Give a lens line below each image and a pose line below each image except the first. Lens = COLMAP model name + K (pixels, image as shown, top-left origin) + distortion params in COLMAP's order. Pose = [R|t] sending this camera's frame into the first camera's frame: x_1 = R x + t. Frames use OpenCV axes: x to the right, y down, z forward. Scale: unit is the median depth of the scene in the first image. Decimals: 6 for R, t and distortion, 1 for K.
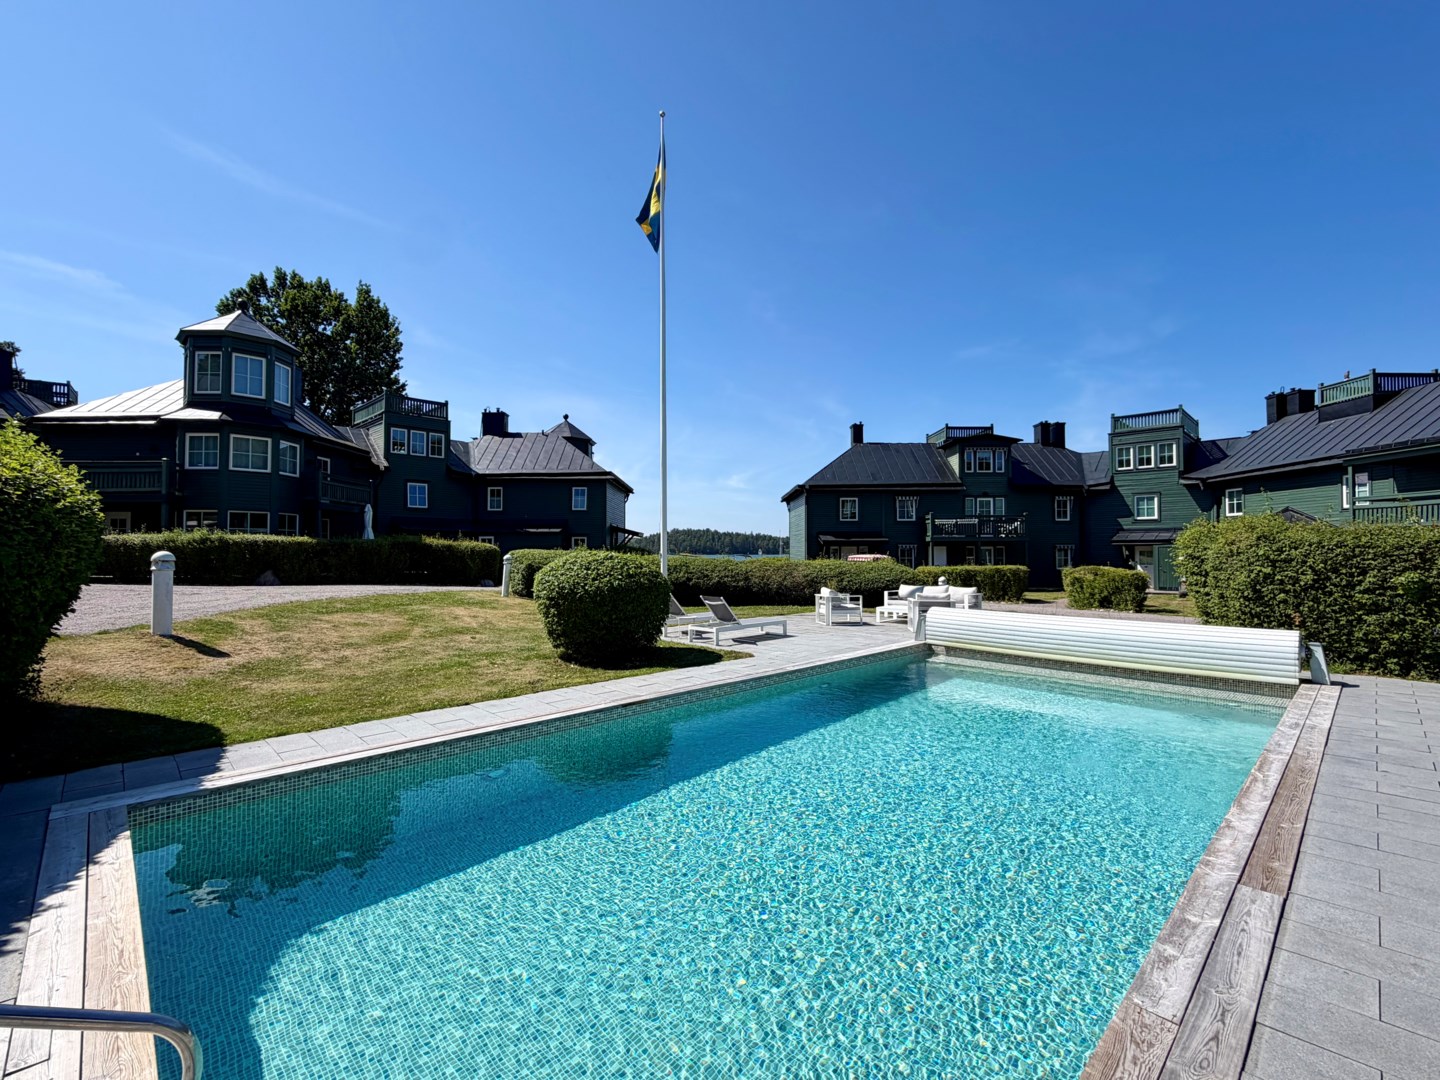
lens RADIAL K [[634.2, 0, 720.0], [0, 634.2, 540.0], [0, 0, 1]] dist [0.000763, 0.000096]
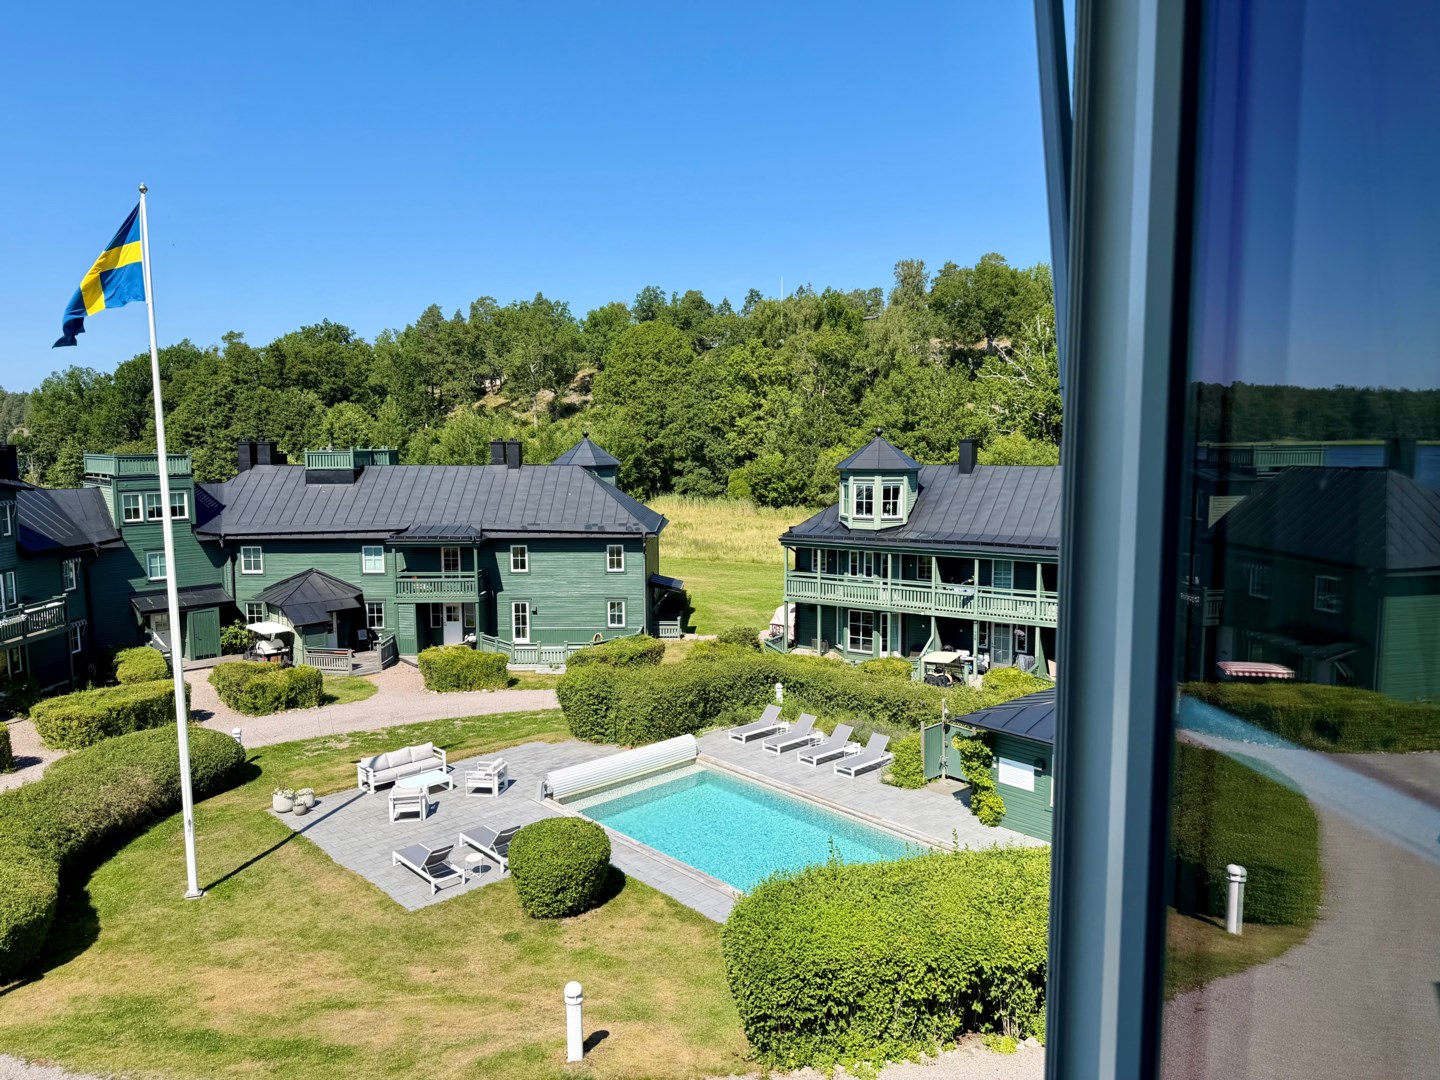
lens RADIAL K [[1037.8, 0, 720.0], [0, 1037.8, 540.0], [0, 0, 1]] dist [0.008901, -0.001689]
pose [[0.011876, -0.114638, 0.993336, -0.765290], [-0.017690, 0.993227, 0.114837, -0.277516], [-0.999773, -0.018936, 0.009768, 0.236907]]
